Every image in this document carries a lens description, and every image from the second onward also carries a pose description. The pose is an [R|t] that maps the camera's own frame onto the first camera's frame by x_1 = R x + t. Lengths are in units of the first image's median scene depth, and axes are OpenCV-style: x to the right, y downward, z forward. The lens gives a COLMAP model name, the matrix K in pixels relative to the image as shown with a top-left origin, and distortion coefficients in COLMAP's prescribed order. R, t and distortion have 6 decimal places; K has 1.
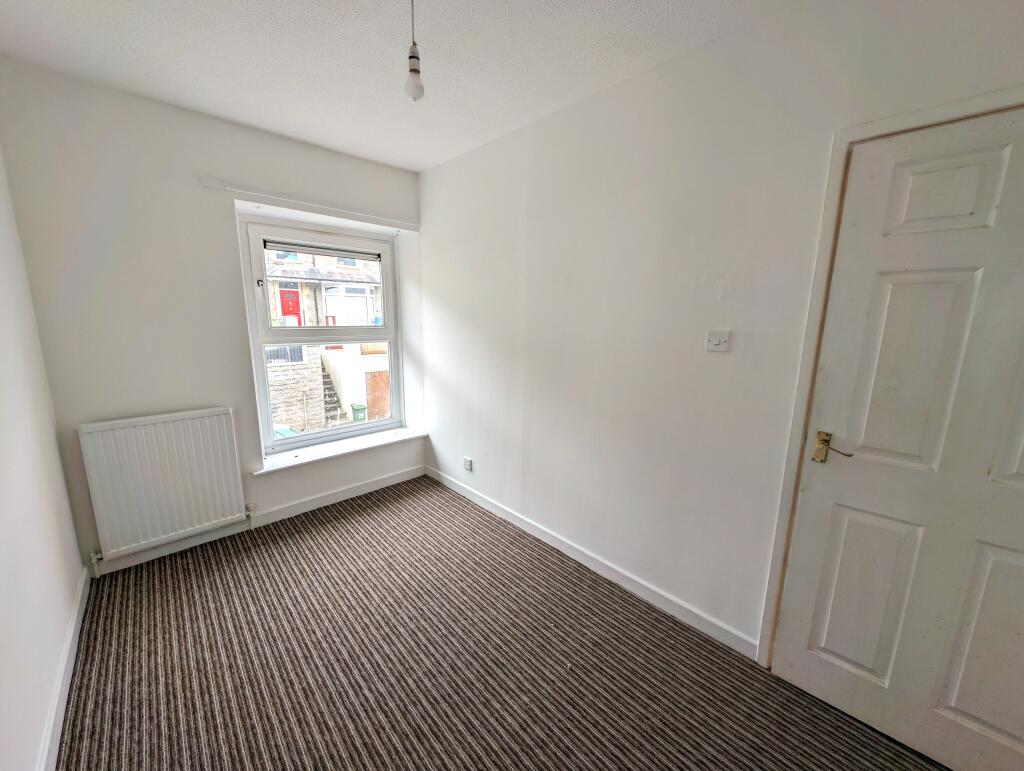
lens RADIAL K [[368.6, 0, 515.0], [0, 368.6, 382.3], [0, 0, 1]] dist [0.001073, -0.000035]
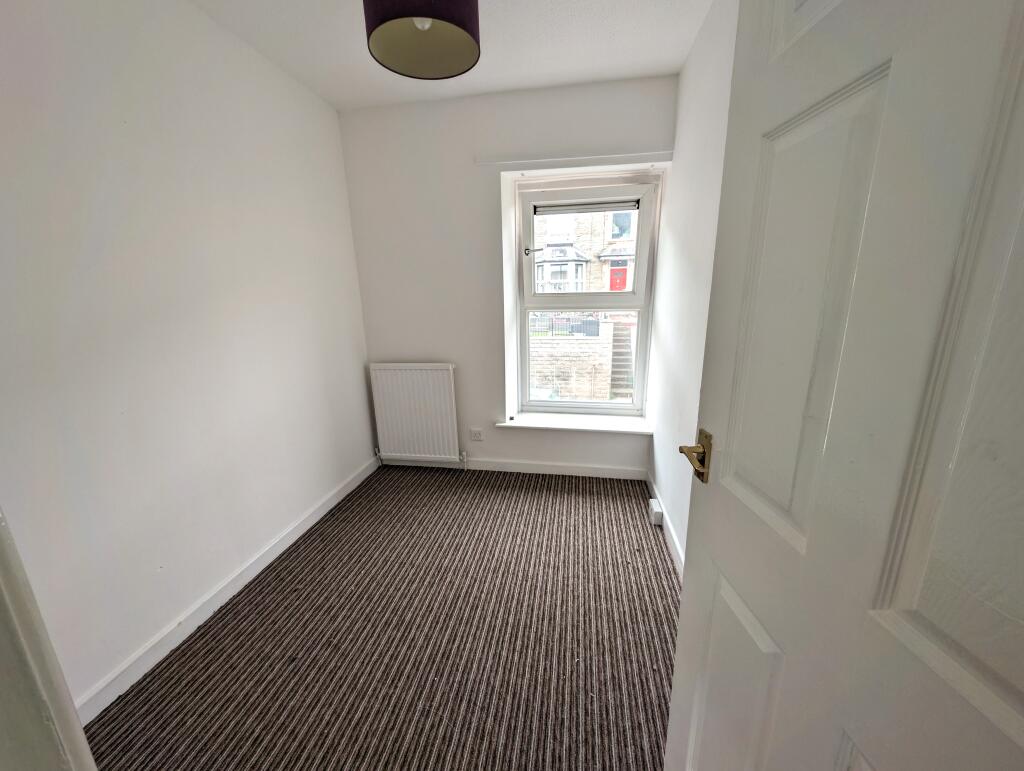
lens RADIAL K [[368.6, 0, 510.7], [0, 368.6, 389.7], [0, 0, 1]] dist [0.001073, -0.000035]
pose [[0.574911, 0.160838, -0.802252, 0.197051], [-0.106472, 0.986858, 0.121549, -0.011134], [0.811259, 0.015538, 0.584481, 0.287650]]
